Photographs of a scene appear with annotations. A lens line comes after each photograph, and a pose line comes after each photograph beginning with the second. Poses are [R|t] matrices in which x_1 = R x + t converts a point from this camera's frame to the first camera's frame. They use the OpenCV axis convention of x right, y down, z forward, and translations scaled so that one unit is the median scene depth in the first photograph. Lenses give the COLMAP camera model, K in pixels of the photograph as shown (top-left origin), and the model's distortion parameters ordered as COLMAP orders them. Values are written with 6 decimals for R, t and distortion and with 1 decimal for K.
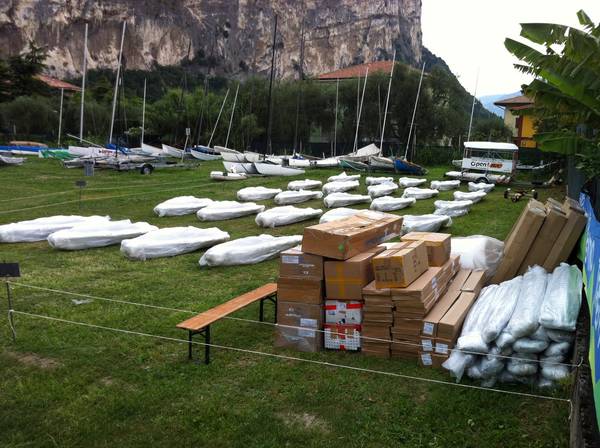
lens RADIAL K [[596.4, 0, 299.8], [0, 596.4, 243.8], [0, 0, 1]] dist [0.003488, -0.016714]
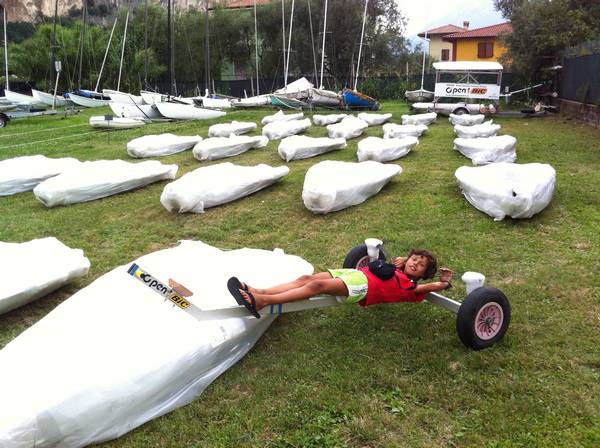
lens RADIAL K [[570.7, 0, 315.1], [0, 570.7, 223.5], [0, 0, 1]] dist [0.086019, -0.205559]
pose [[0.981724, -0.081870, 0.171798, -0.018911], [0.072161, 0.995462, 0.062031, -0.021566], [-0.176096, -0.048500, 0.983177, 0.287284]]
